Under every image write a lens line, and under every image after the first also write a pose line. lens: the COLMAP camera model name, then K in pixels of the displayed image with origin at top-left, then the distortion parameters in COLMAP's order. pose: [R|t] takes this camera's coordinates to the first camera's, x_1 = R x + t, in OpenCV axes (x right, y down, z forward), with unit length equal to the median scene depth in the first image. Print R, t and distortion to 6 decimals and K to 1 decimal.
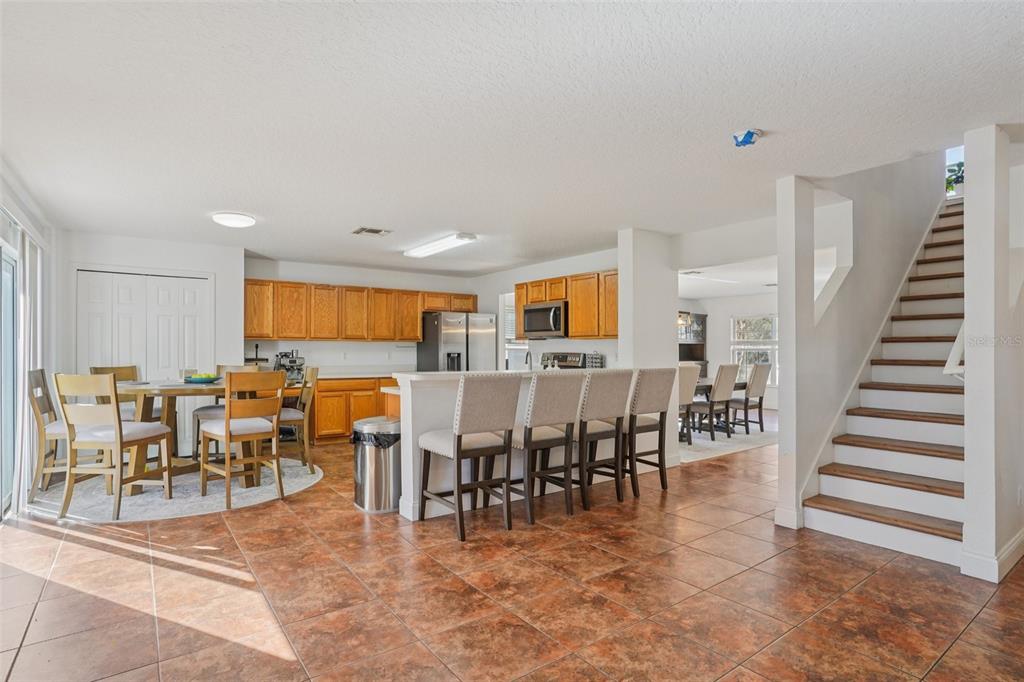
lens RADIAL K [[522.3, 0, 512.7], [0, 522.3, 348.1], [0, 0, 1]] dist [0.017510, 0.001552]
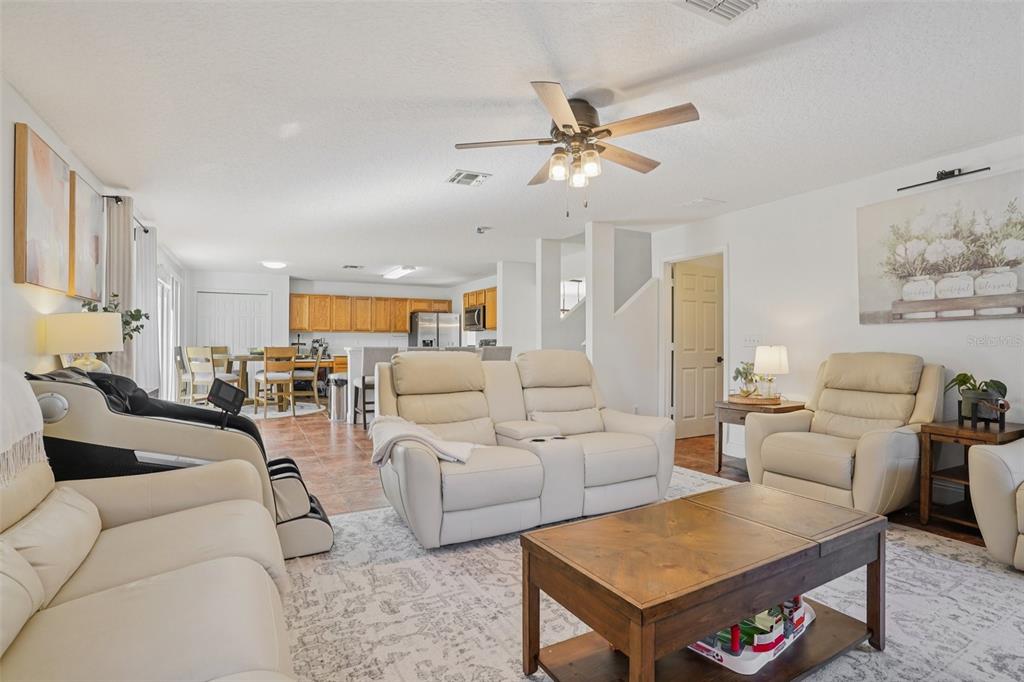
lens RADIAL K [[493.9, 0, 513.6], [0, 493.9, 337.4], [0, 0, 1]] dist [-0.004187, 0.000085]
pose [[0.991921, -0.001624, -0.126849, 0.364253], [0.000510, 0.999961, -0.008811, 0.016248], [0.126858, 0.008676, 0.991883, -0.419679]]
